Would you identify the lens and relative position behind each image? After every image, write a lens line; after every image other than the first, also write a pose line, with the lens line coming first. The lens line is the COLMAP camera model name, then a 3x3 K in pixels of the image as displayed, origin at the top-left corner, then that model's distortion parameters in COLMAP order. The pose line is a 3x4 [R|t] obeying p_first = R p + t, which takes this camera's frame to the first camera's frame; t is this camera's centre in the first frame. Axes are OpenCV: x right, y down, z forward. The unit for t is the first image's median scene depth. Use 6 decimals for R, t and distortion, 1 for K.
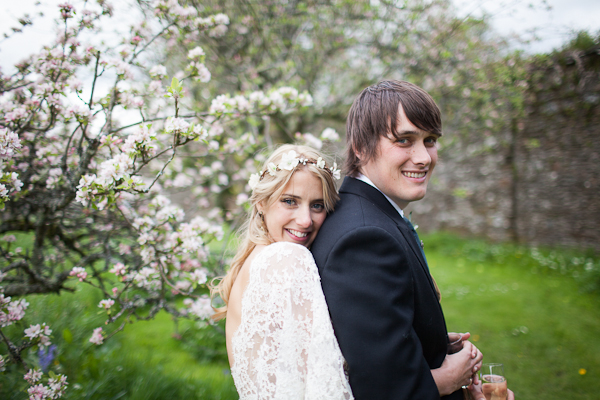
lens RADIAL K [[594.0, 0, 304.6], [0, 594.0, 203.0], [0, 0, 1]] dist [-0.099886, 0.152966]
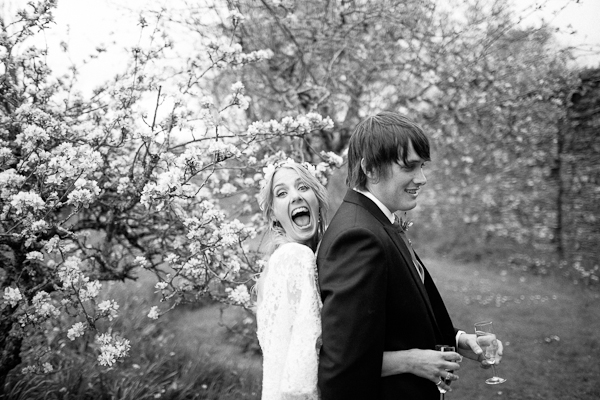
lens RADIAL K [[592.9, 0, 302.8], [0, 592.9, 198.5], [0, 0, 1]] dist [-0.090310, 0.140118]
pose [[0.994981, 0.017937, -0.098446, 0.067802], [-0.020084, 0.999581, -0.020856, 0.004047], [0.098031, 0.022729, 0.994924, -0.184630]]
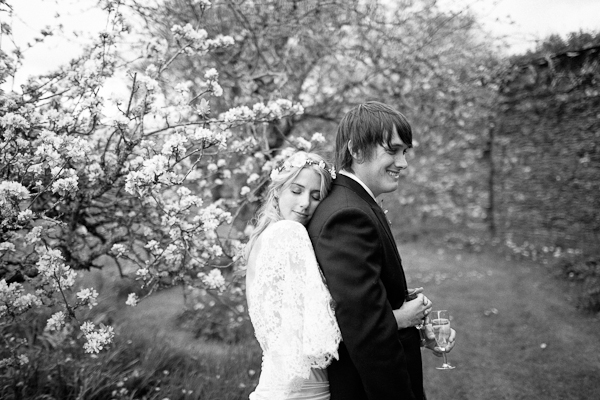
lens RADIAL K [[592.9, 0, 302.8], [0, 592.9, 198.5], [0, 0, 1]] dist [-0.090310, 0.140118]
pose [[0.999823, 0.000260, 0.018811, -0.011637], [-0.000340, 0.999991, 0.004234, 0.005708], [-0.018810, -0.004240, 0.999814, -0.219873]]
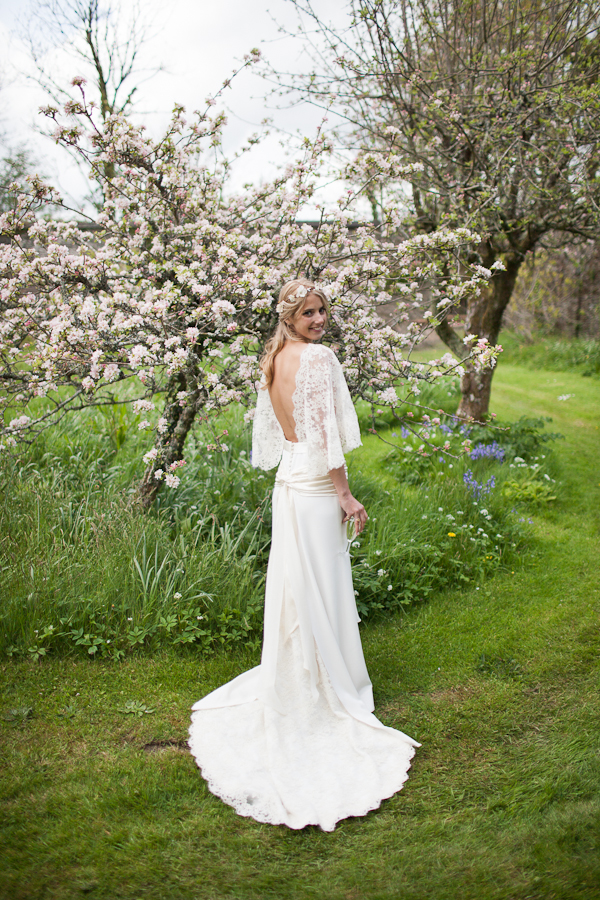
lens RADIAL K [[889.4, 0, 298.3], [0, 889.4, 429.3], [0, 0, 1]] dist [-0.090310, 0.140118]
pose [[0.943225, 0.082580, -0.321725, 0.273203], [-0.042744, 0.990725, 0.128982, 0.004016], [0.329393, -0.107907, 0.938007, -0.911242]]
